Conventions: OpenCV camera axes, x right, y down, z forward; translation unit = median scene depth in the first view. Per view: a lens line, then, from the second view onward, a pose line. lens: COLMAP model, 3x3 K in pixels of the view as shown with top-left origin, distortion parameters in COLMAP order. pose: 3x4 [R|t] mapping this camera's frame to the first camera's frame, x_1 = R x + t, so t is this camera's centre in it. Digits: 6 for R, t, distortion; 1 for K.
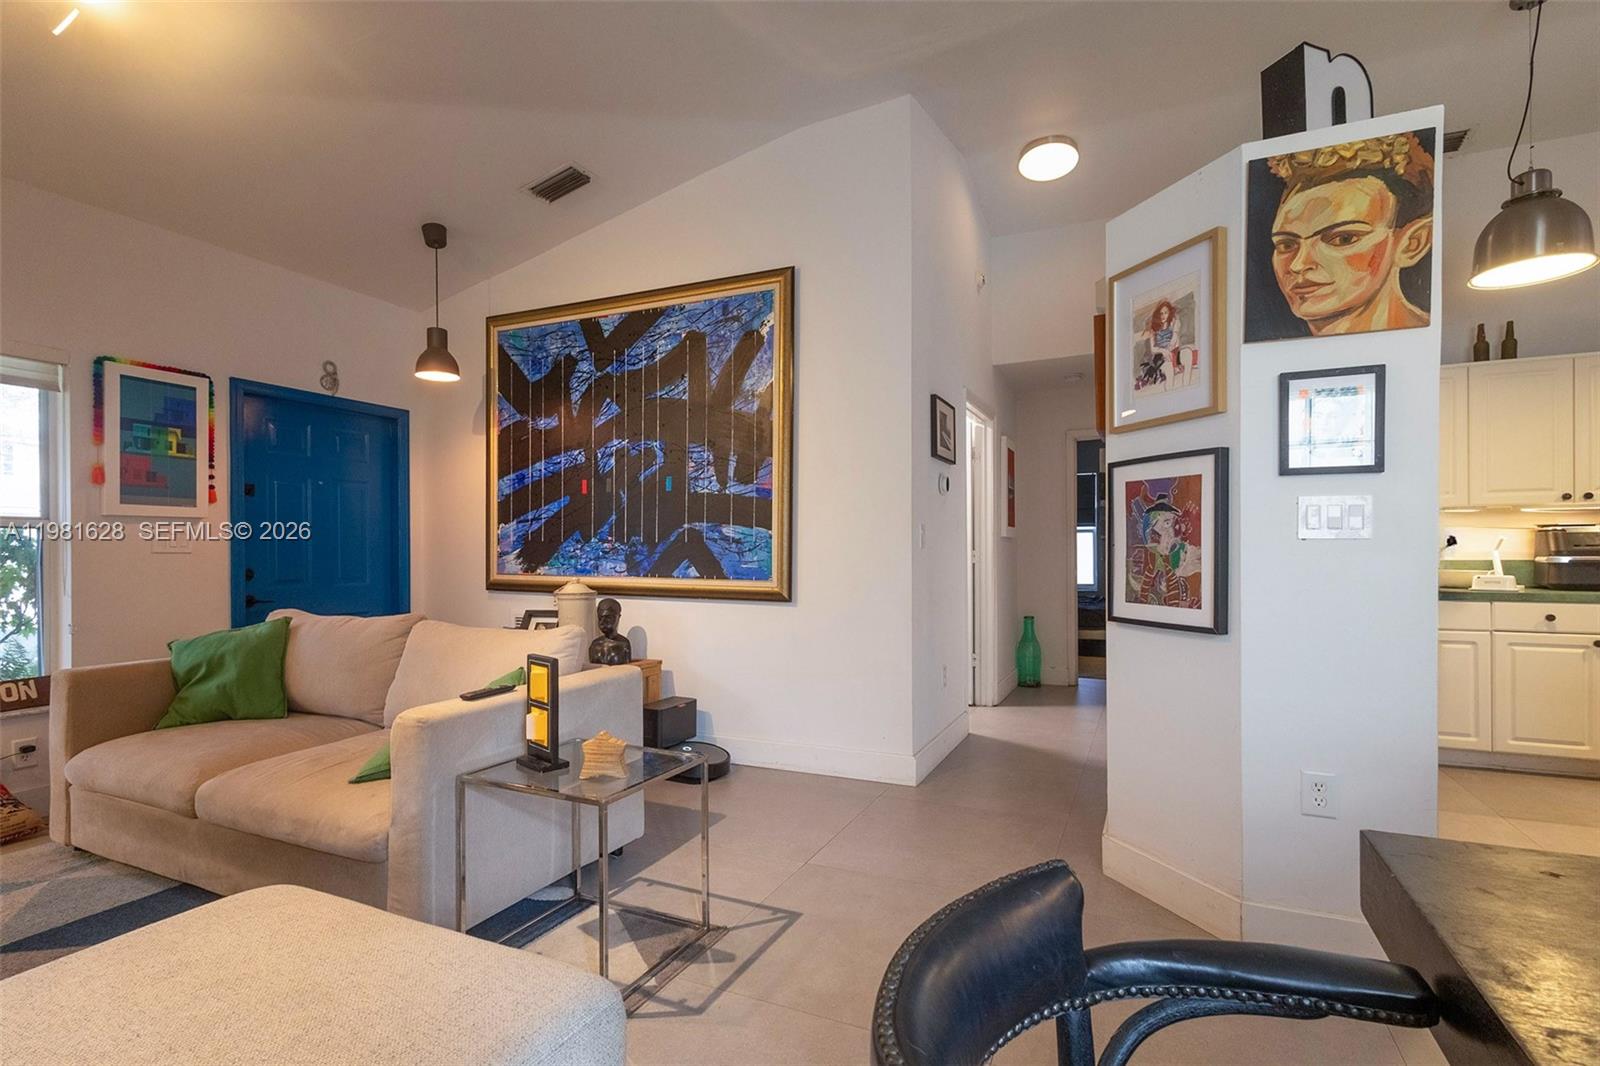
lens RADIAL K [[752.2, 0, 789.5], [0, 752.2, 545.7], [0, 0, 1]] dist [0.014592, -0.002020]
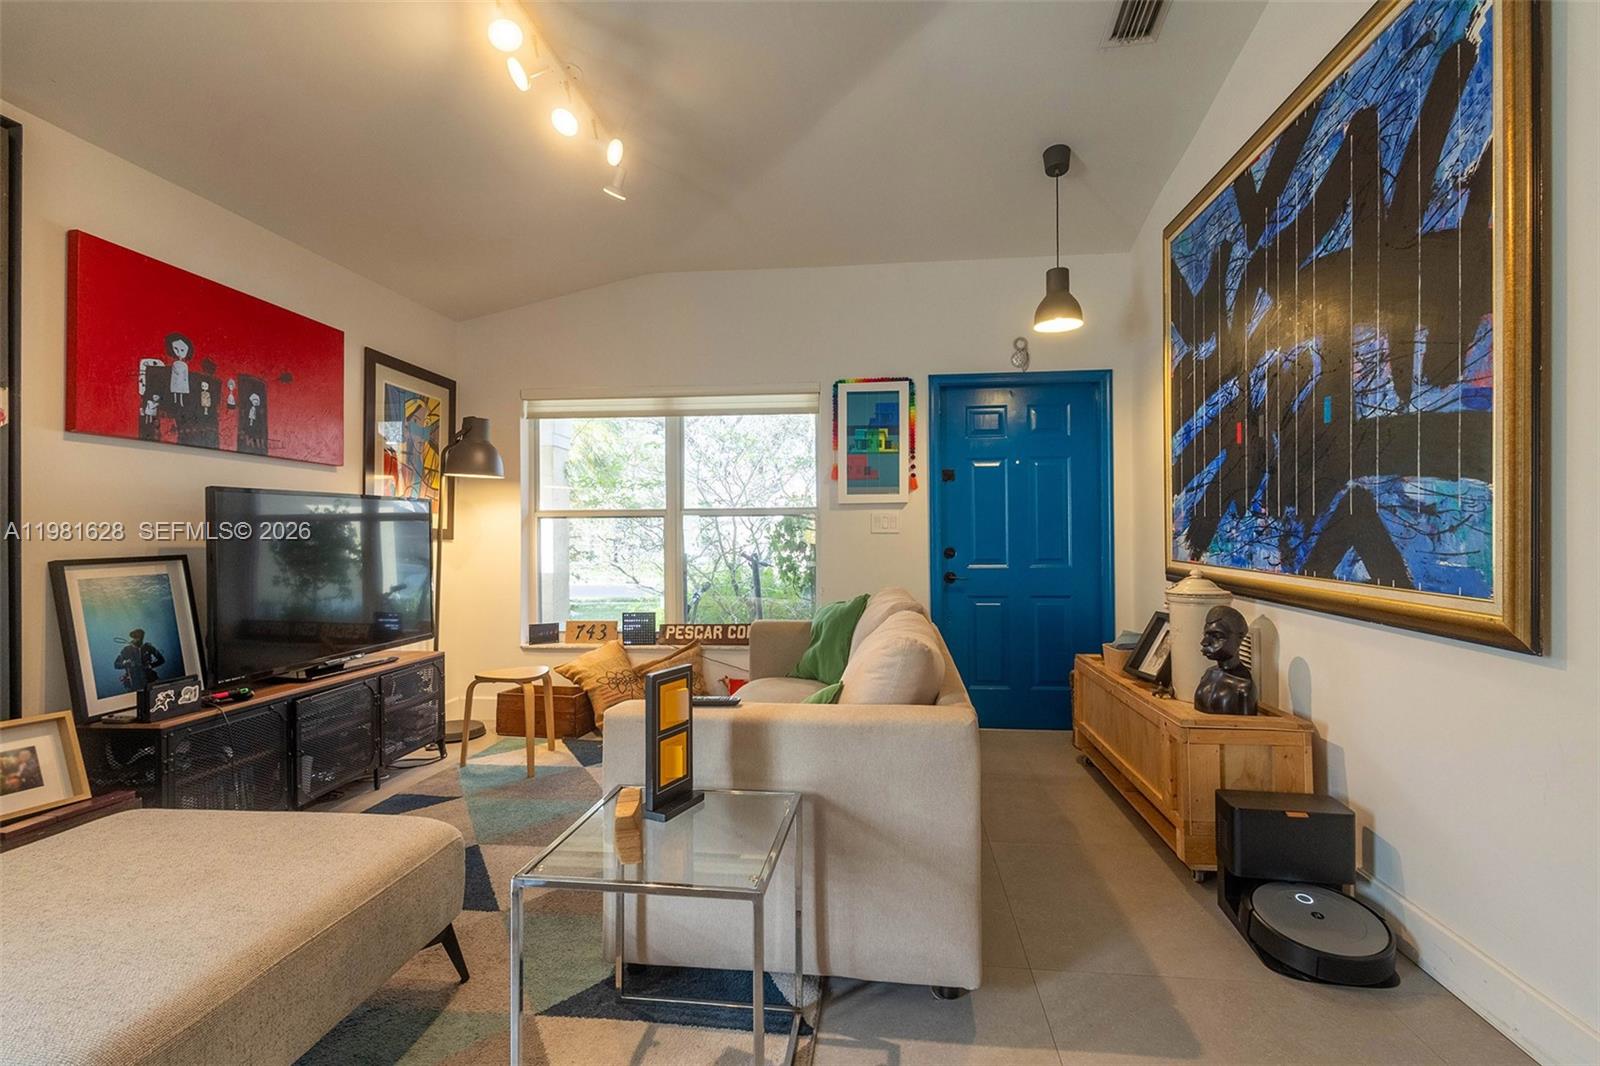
lens RADIAL K [[752.2, 0, 822.2], [0, 752.2, 530.4], [0, 0, 1]] dist [0.014592, -0.002020]
pose [[0.337364, -0.001892, -0.941372, 0.247909], [0.012232, 0.999922, 0.002374, 0.000945], [0.941295, -0.012316, 0.337361, 0.471947]]
